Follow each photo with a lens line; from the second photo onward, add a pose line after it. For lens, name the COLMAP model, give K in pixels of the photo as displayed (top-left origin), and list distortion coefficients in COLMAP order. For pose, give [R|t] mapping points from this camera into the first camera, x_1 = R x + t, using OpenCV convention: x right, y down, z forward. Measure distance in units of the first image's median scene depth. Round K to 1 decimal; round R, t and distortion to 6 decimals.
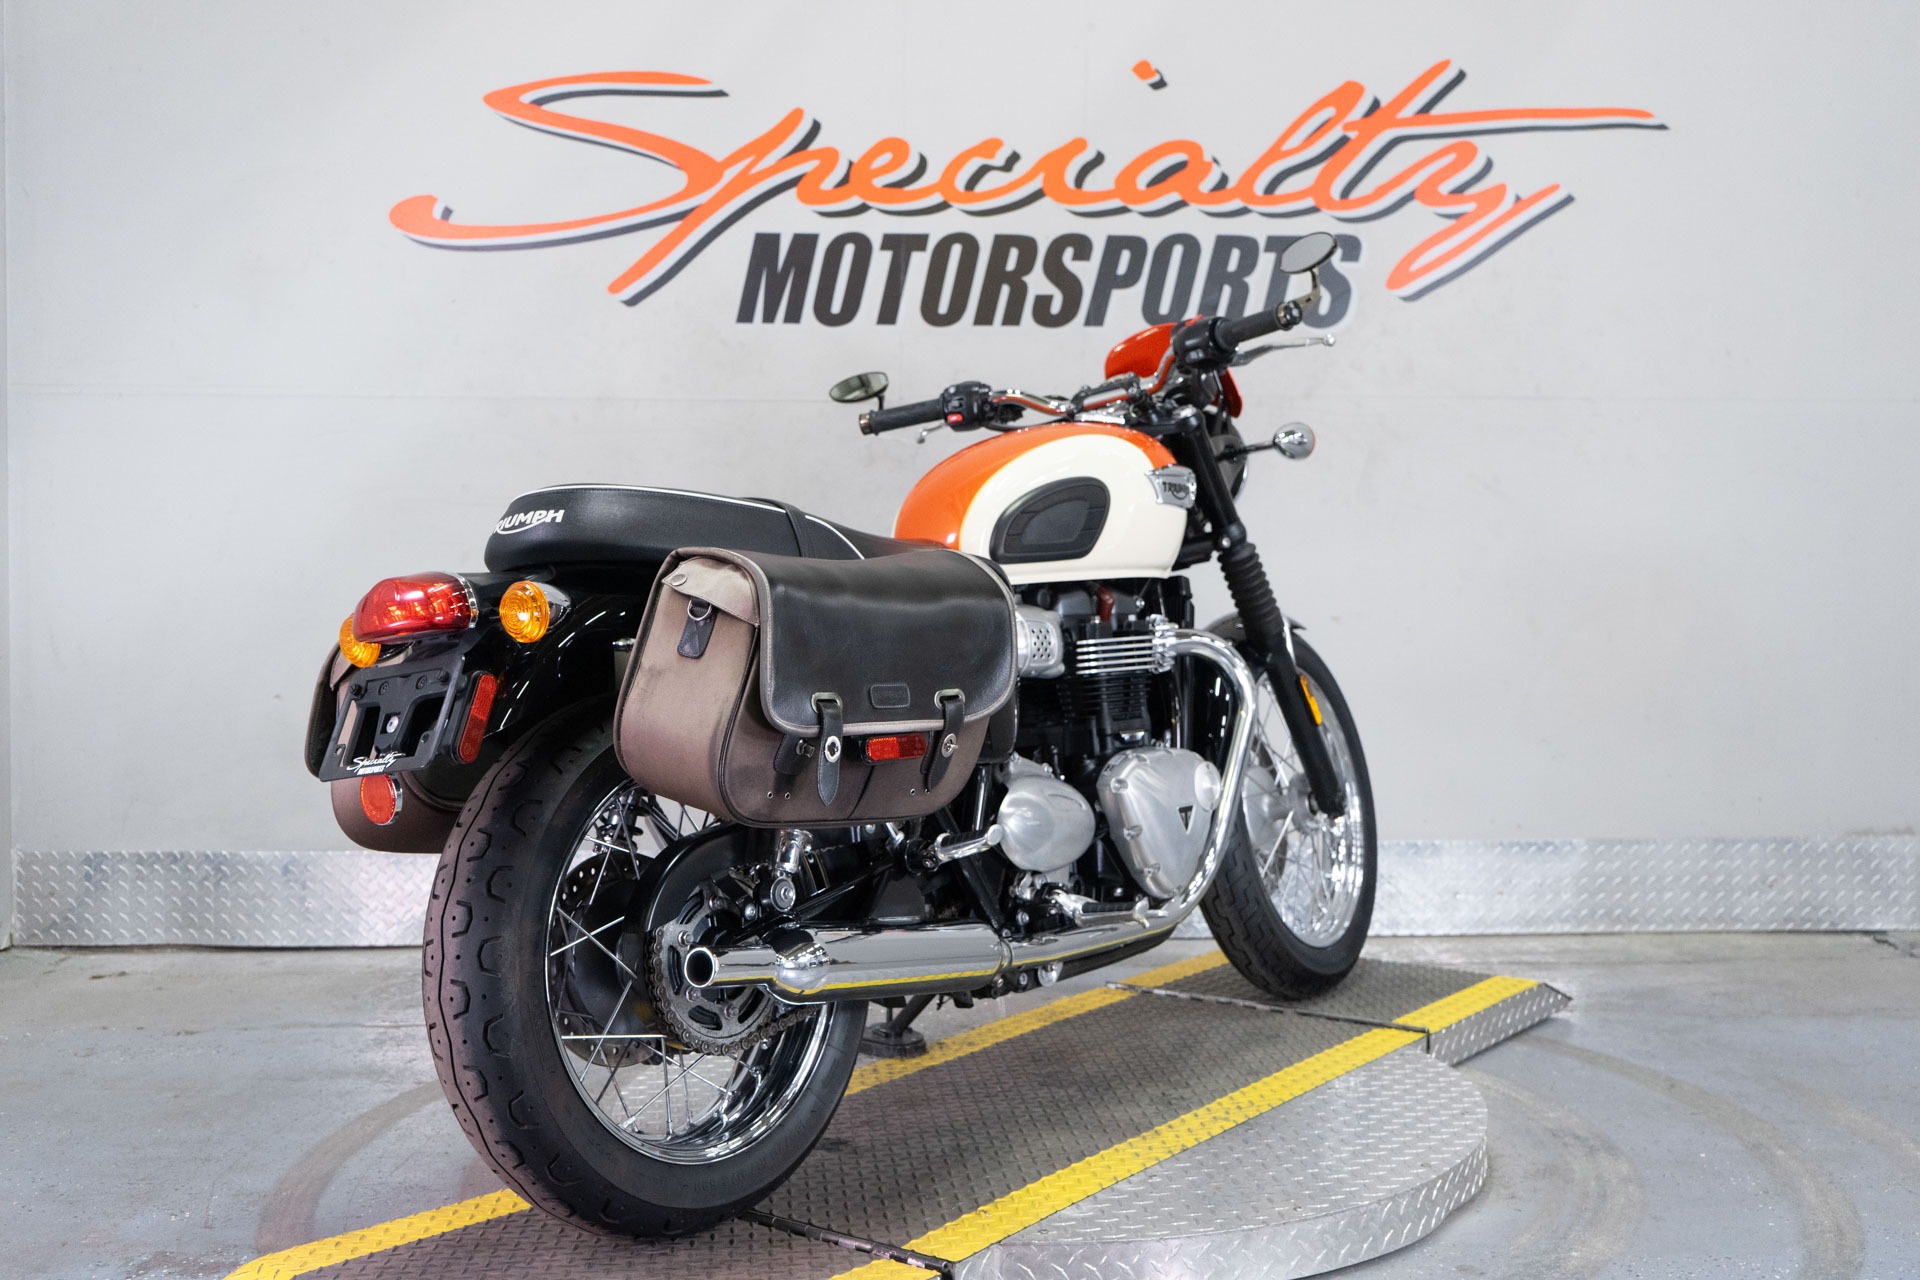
lens RADIAL K [[2077.9, 0, 960.8], [0, 2077.9, 633.1], [0, 0, 1]] dist [0.024964, 0.000000]
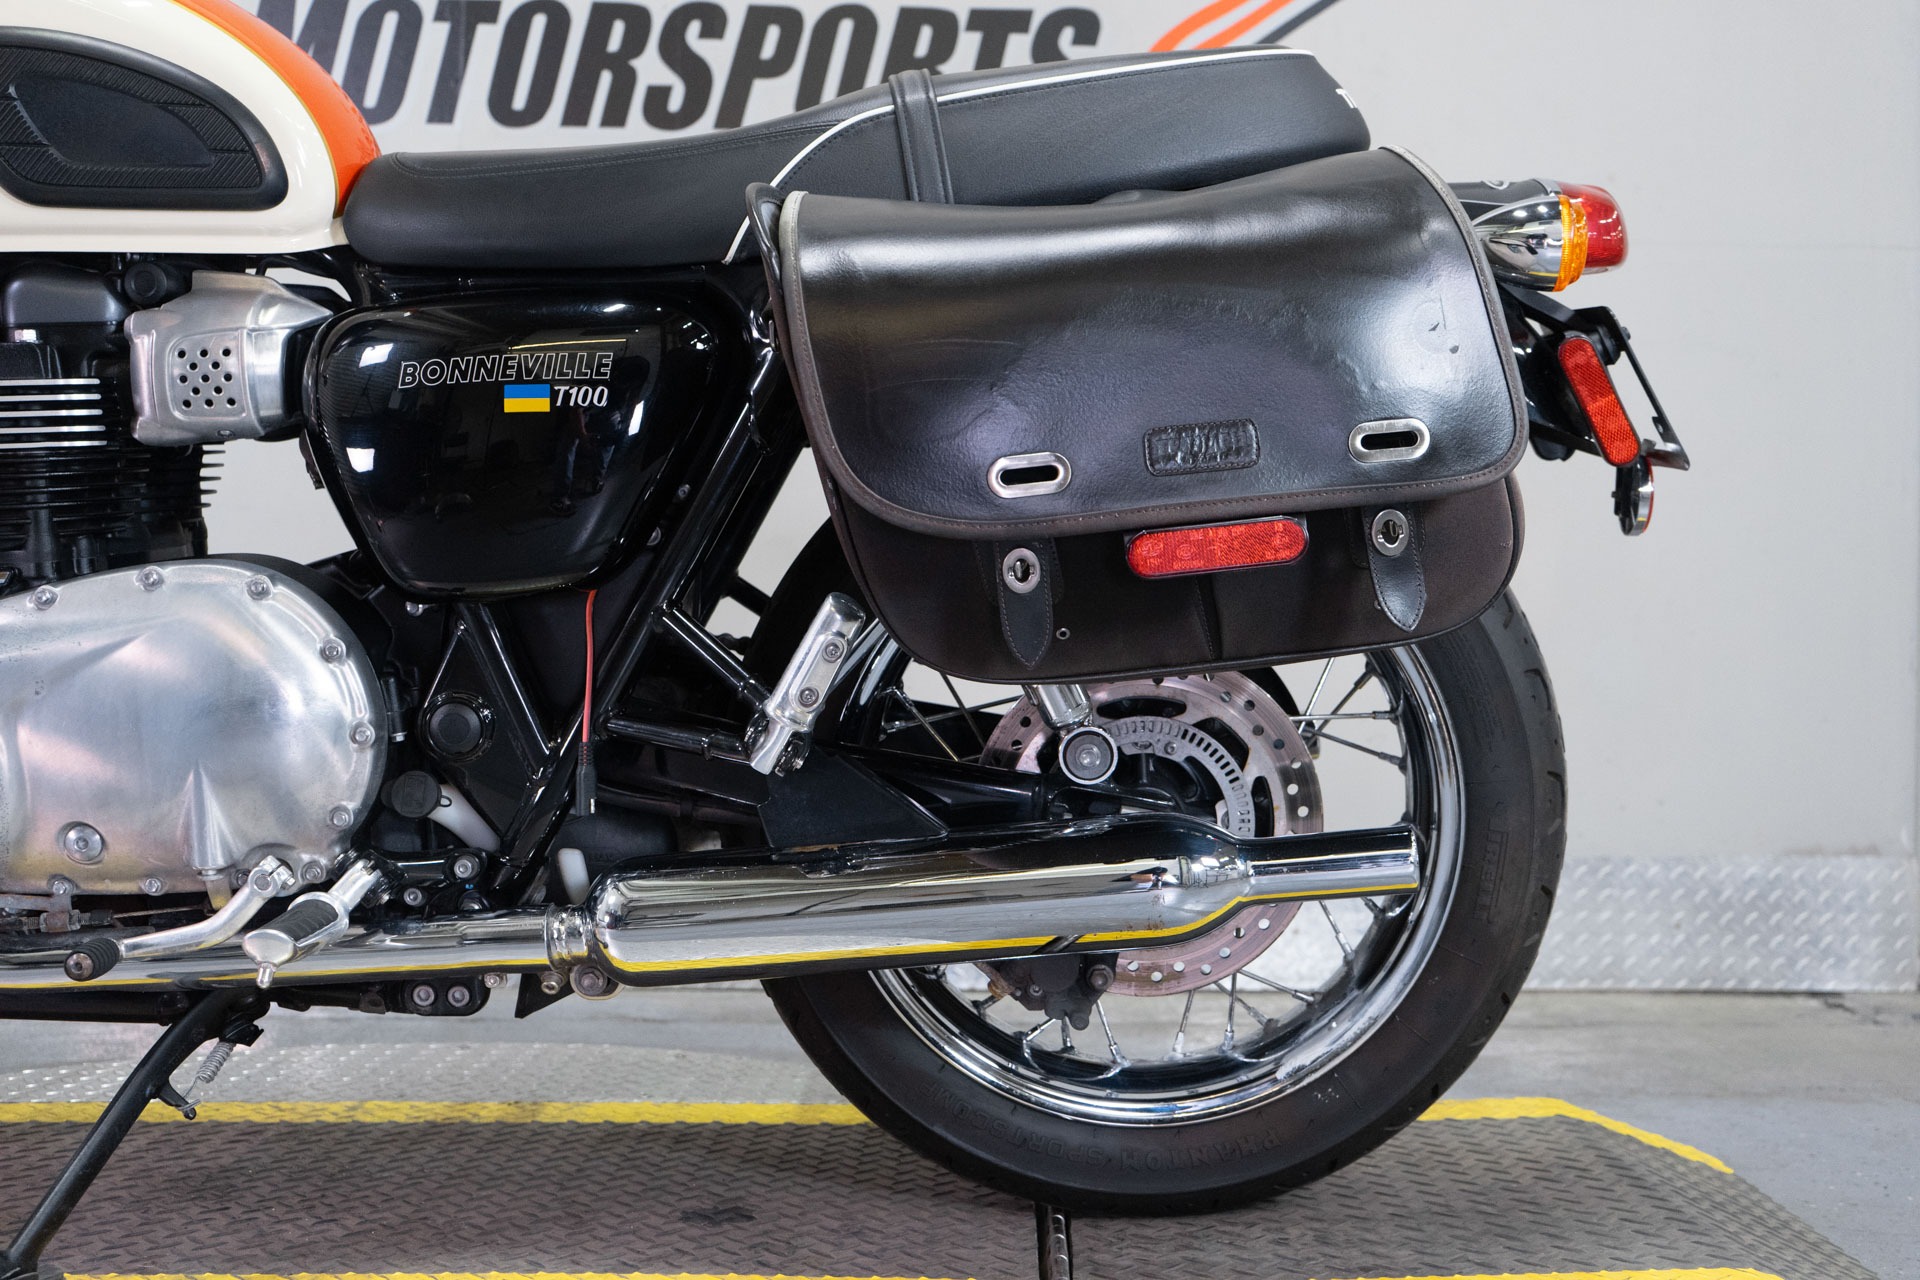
lens RADIAL K [[2077.9, 0, 971.3], [0, 2077.9, 633.9], [0, 0, 1]] dist [0.024964, 0.000000]
pose [[0.999920, 0.011440, -0.005341, 0.154015], [-0.011747, 0.998033, -0.061581, 0.069930], [0.004626, 0.061639, 0.998088, 0.292646]]
